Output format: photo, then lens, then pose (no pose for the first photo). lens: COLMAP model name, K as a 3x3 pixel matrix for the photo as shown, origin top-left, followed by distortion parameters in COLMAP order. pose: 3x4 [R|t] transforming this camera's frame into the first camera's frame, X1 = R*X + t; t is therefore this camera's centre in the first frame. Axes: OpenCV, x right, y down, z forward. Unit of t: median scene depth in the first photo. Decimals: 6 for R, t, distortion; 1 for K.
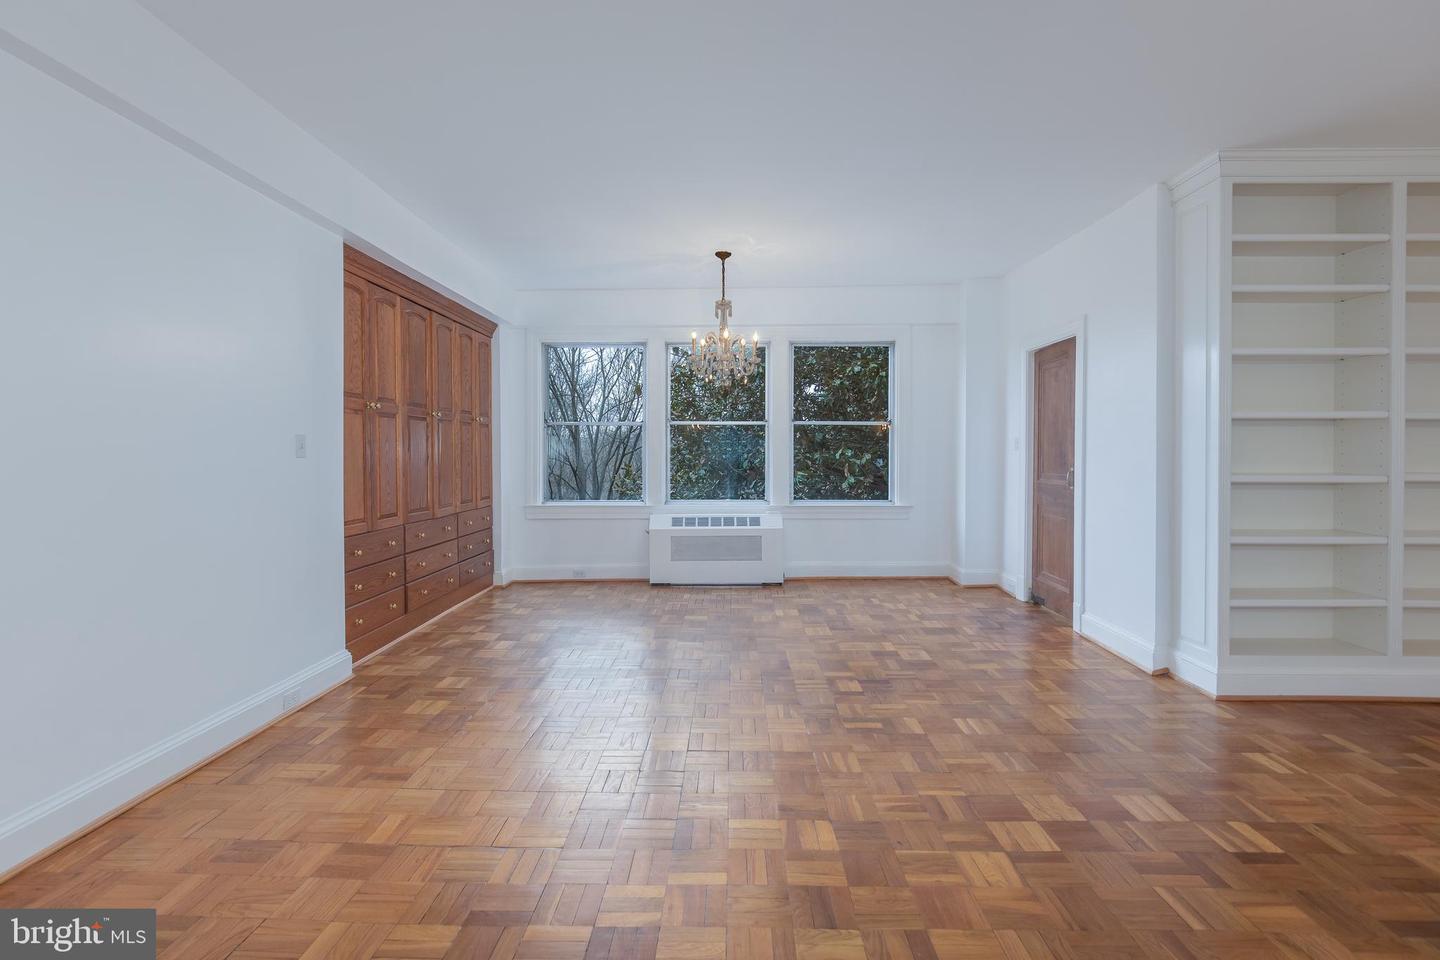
lens RADIAL K [[667.7, 0, 721.2], [0, 667.7, 457.1], [0, 0, 1]] dist [0.000065, 0.000471]
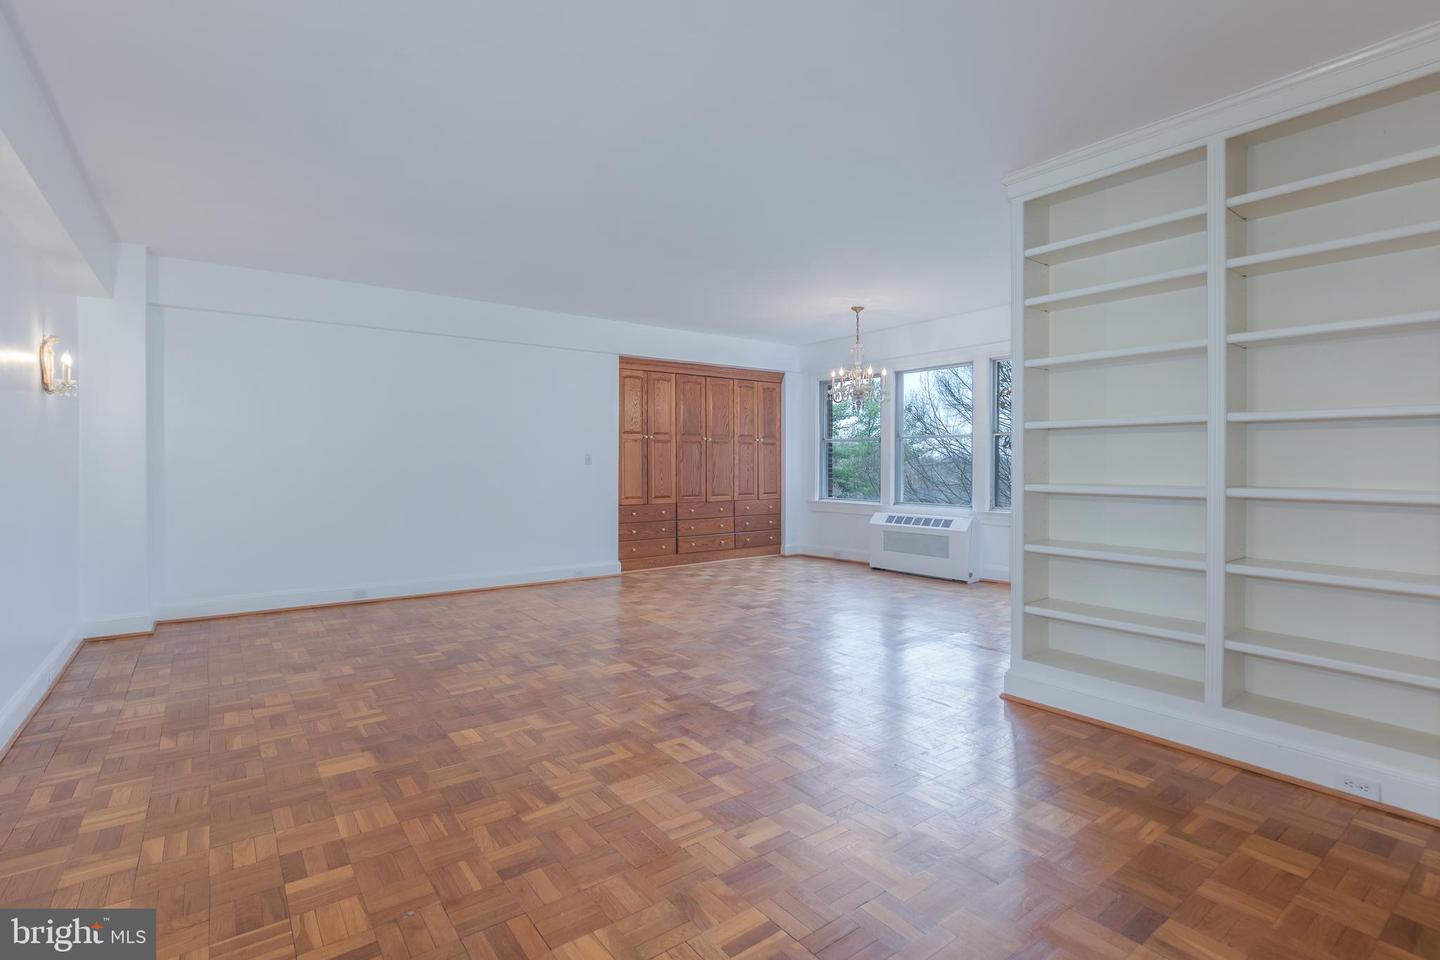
lens RADIAL K [[686.2, 0, 718.4], [0, 686.2, 464.4], [0, 0, 1]] dist [-0.015106, 0.007584]
pose [[0.610964, 0.003954, -0.791649, 0.902144], [-0.005782, 0.999983, 0.000532, -0.002319], [0.791637, 0.004253, 0.610976, -0.014992]]
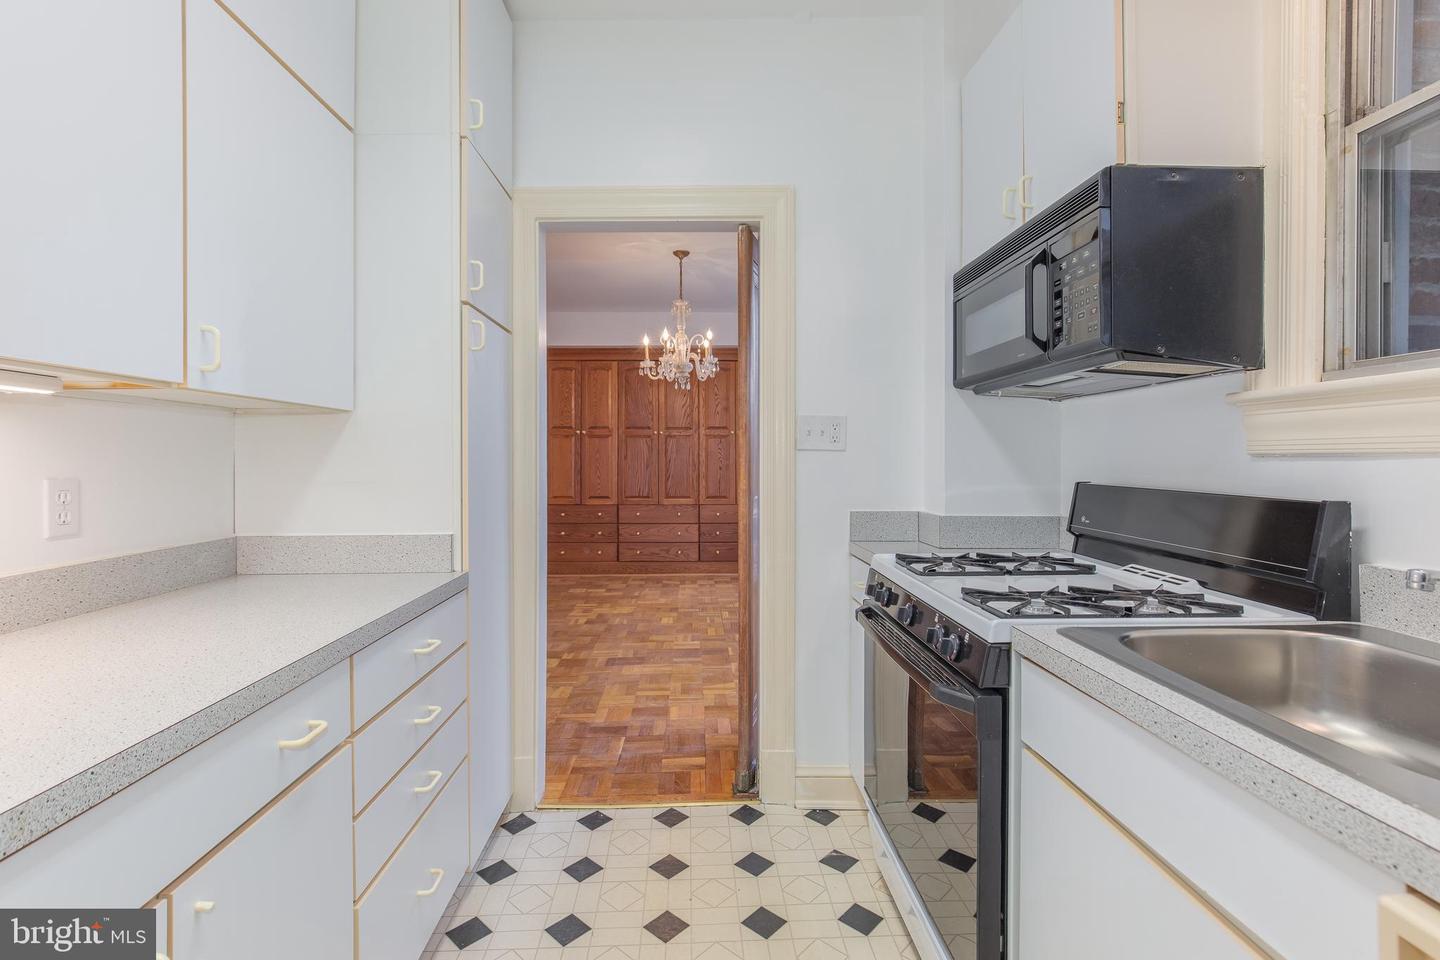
lens RADIAL K [[677.1, 0, 692.7], [0, 677.1, 459.1], [0, 0, 1]] dist [-0.014664, 0.006074]
pose [[0.018480, 0.005059, -0.999816, 0.995875], [-0.004169, 0.999979, 0.004983, -0.014047], [0.999821, 0.004076, 0.018501, 1.011700]]
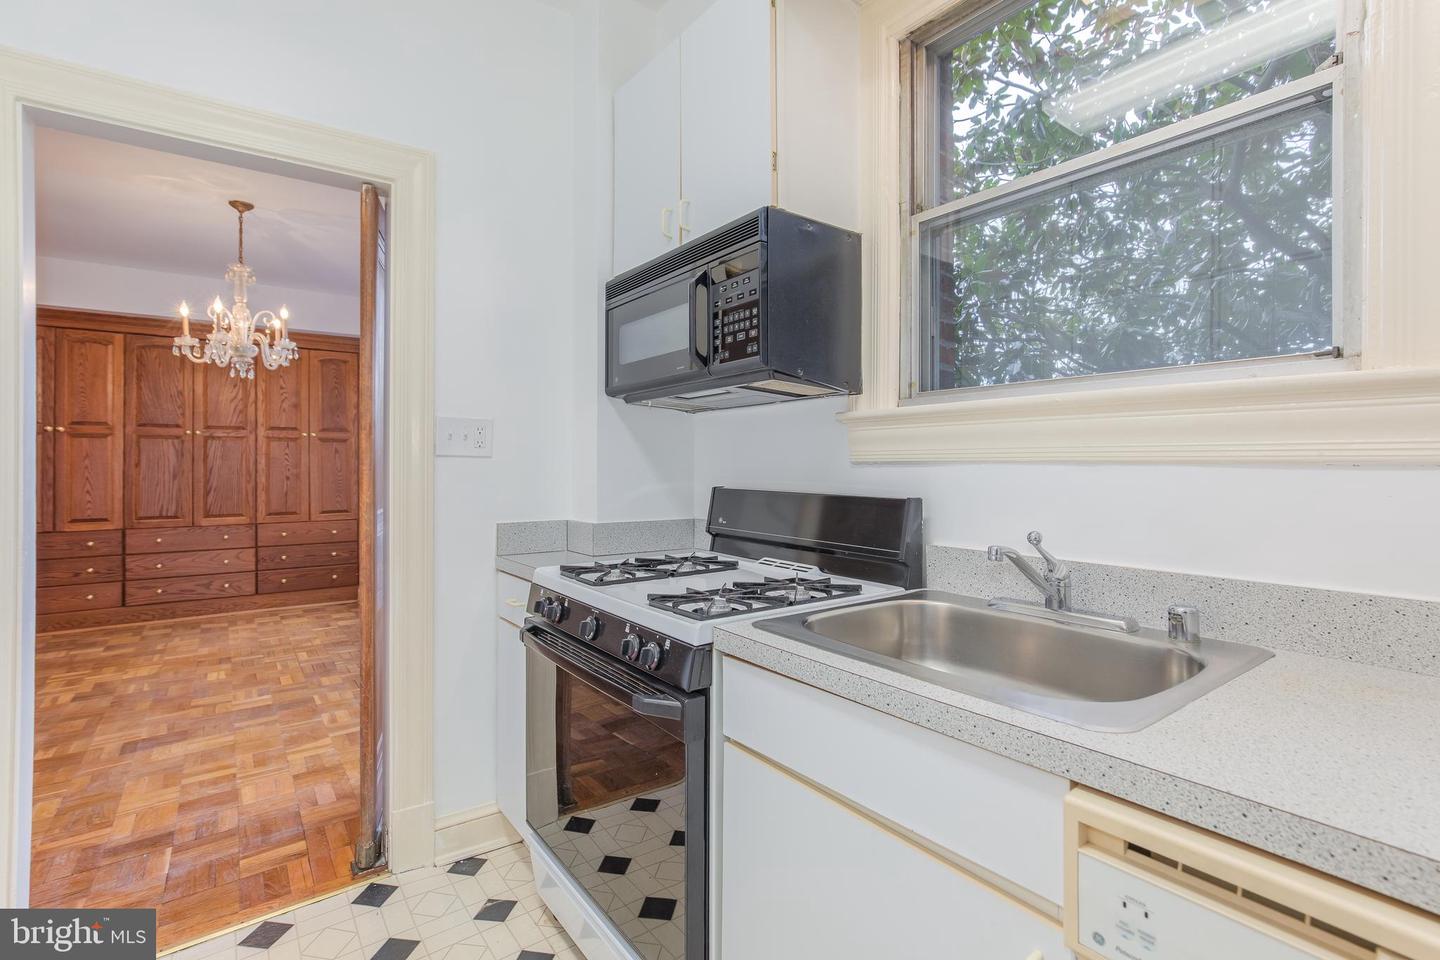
lens RADIAL K [[686.2, 0, 718.4], [0, 686.2, 464.4], [0, 0, 1]] dist [-0.015106, 0.007584]
pose [[0.603034, 0.001952, -0.797713, 0.962255], [-0.005236, 0.999985, -0.001512, -0.013595], [0.797698, 0.005089, 0.603035, 0.978960]]
